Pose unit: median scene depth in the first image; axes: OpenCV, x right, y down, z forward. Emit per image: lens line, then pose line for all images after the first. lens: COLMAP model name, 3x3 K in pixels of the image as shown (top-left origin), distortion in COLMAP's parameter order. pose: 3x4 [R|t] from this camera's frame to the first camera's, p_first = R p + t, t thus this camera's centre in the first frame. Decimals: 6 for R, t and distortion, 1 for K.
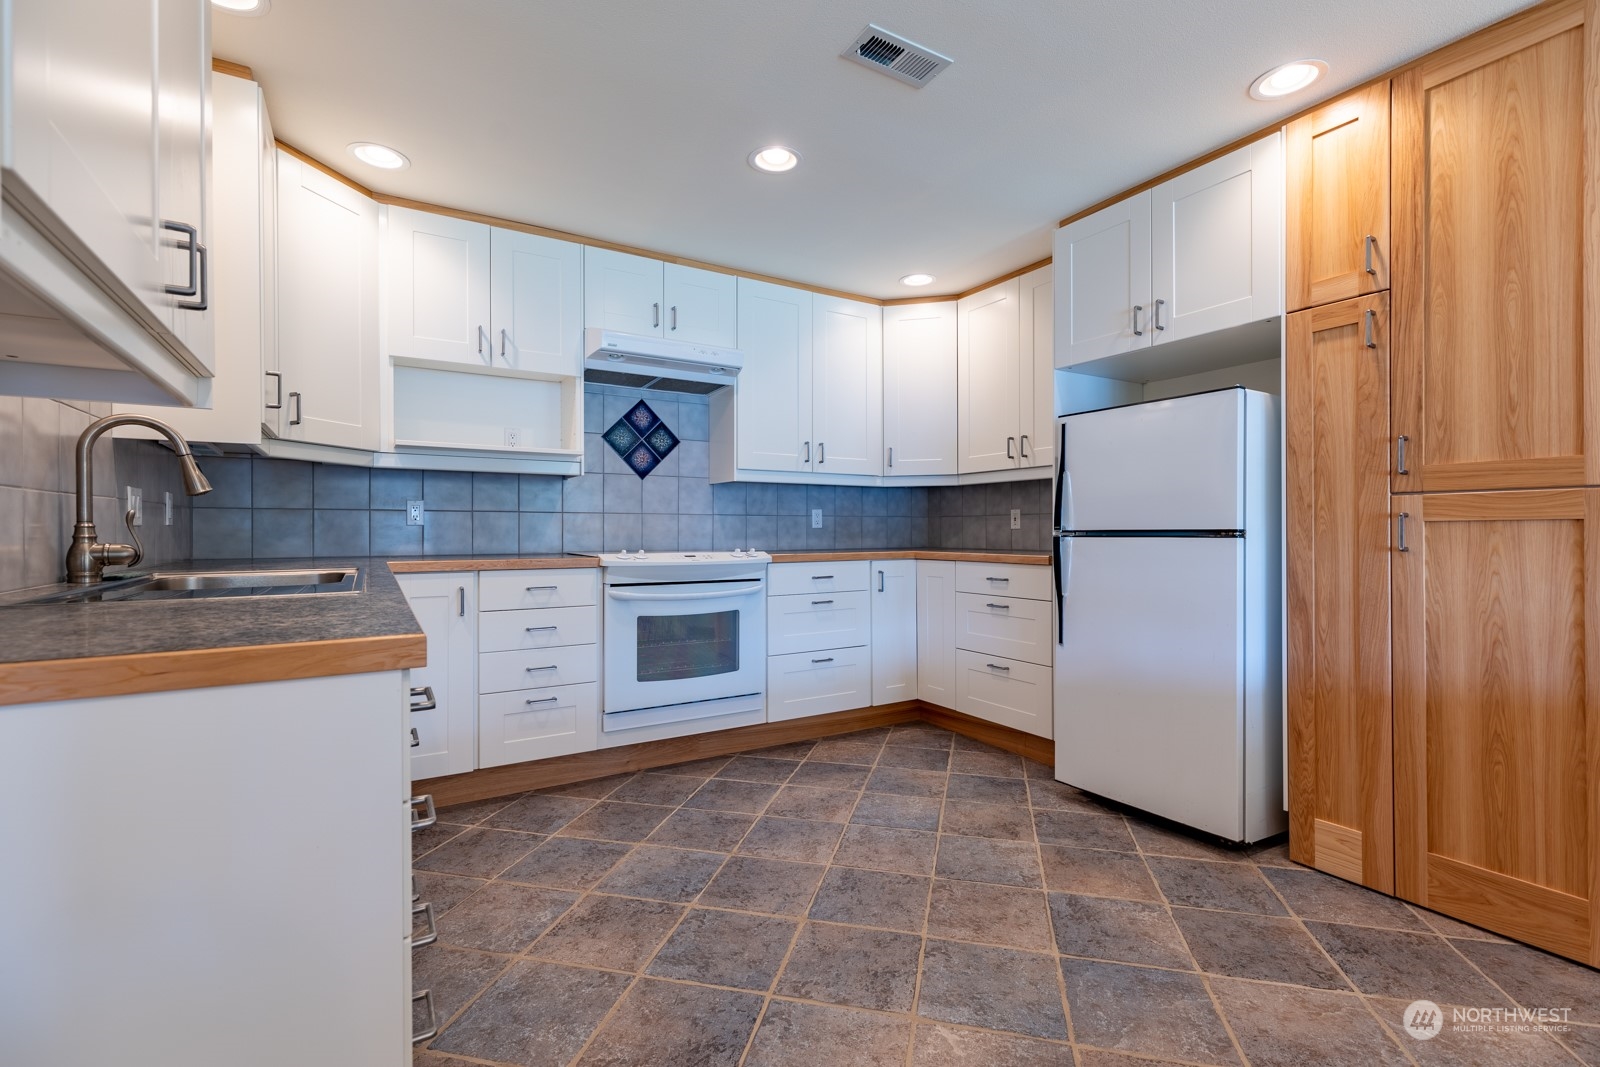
lens RADIAL K [[738.6, 0, 805.0], [0, 738.6, 533.8], [0, 0, 1]] dist [0.005589, -0.001230]
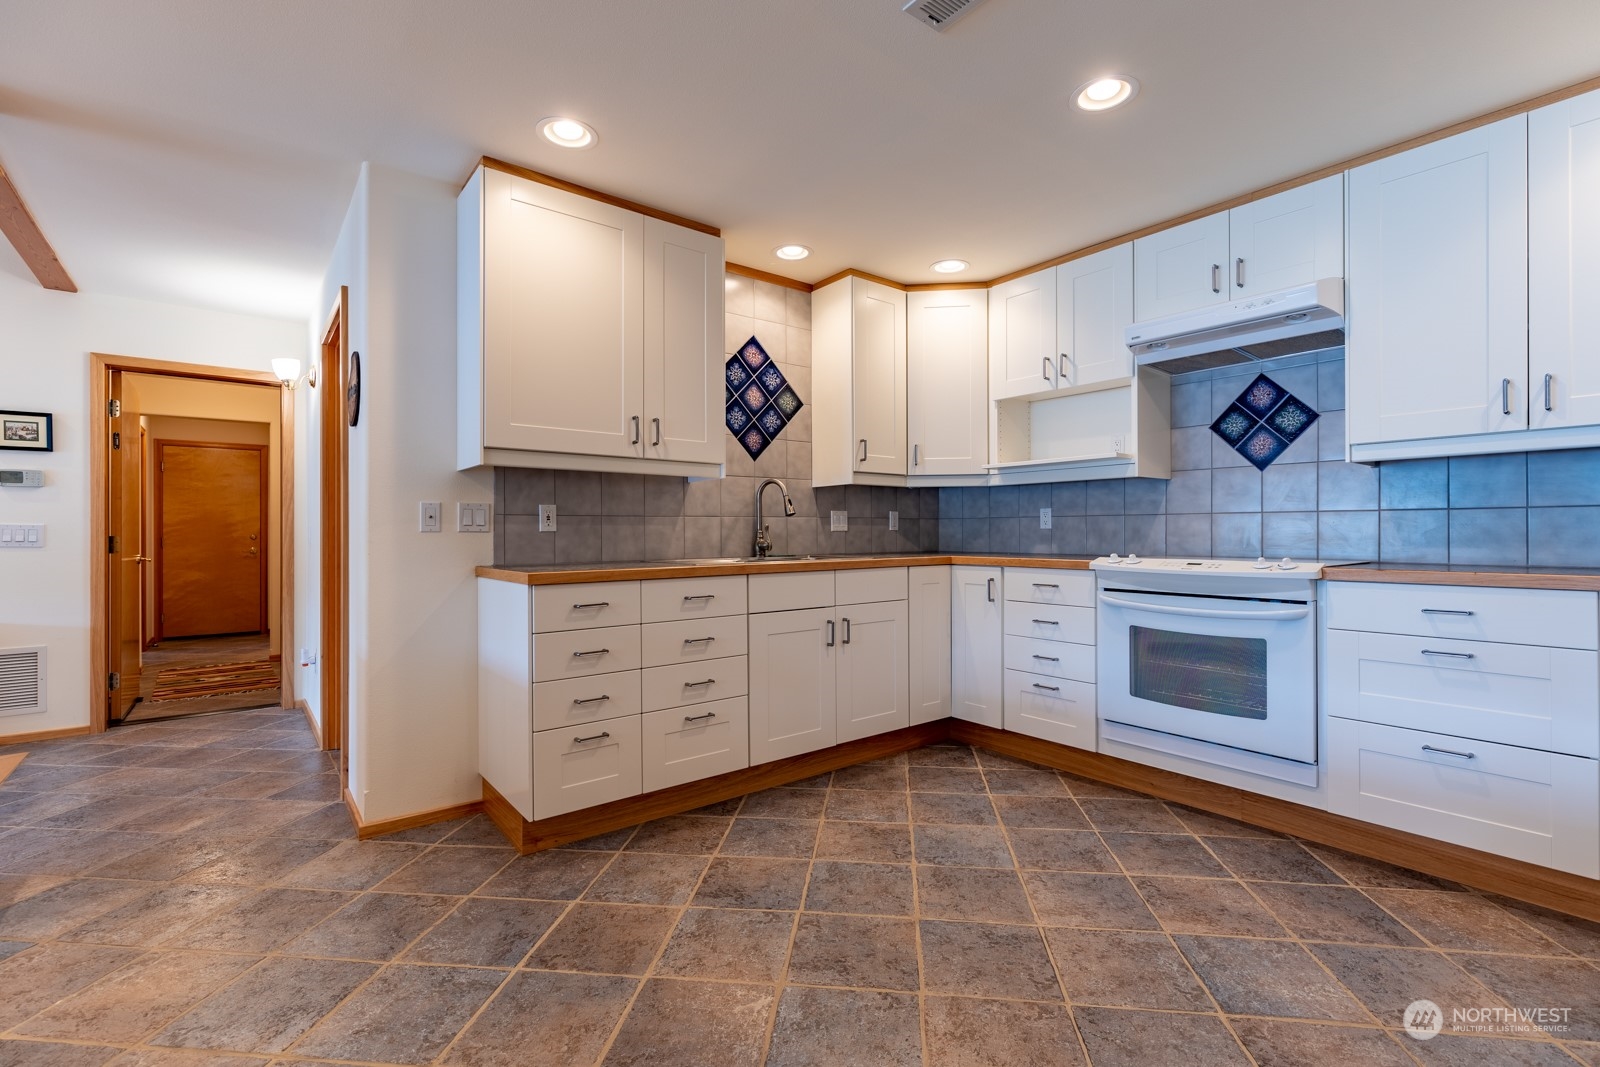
lens RADIAL K [[738.6, 0, 806.8], [0, 738.6, 533.8], [0, 0, 1]] dist [0.005589, -0.001230]
pose [[0.096093, 0.000844, -0.995372, 0.659869], [-0.003533, 0.999994, 0.000507, -0.002584], [0.995366, 0.003468, 0.096095, 0.500618]]
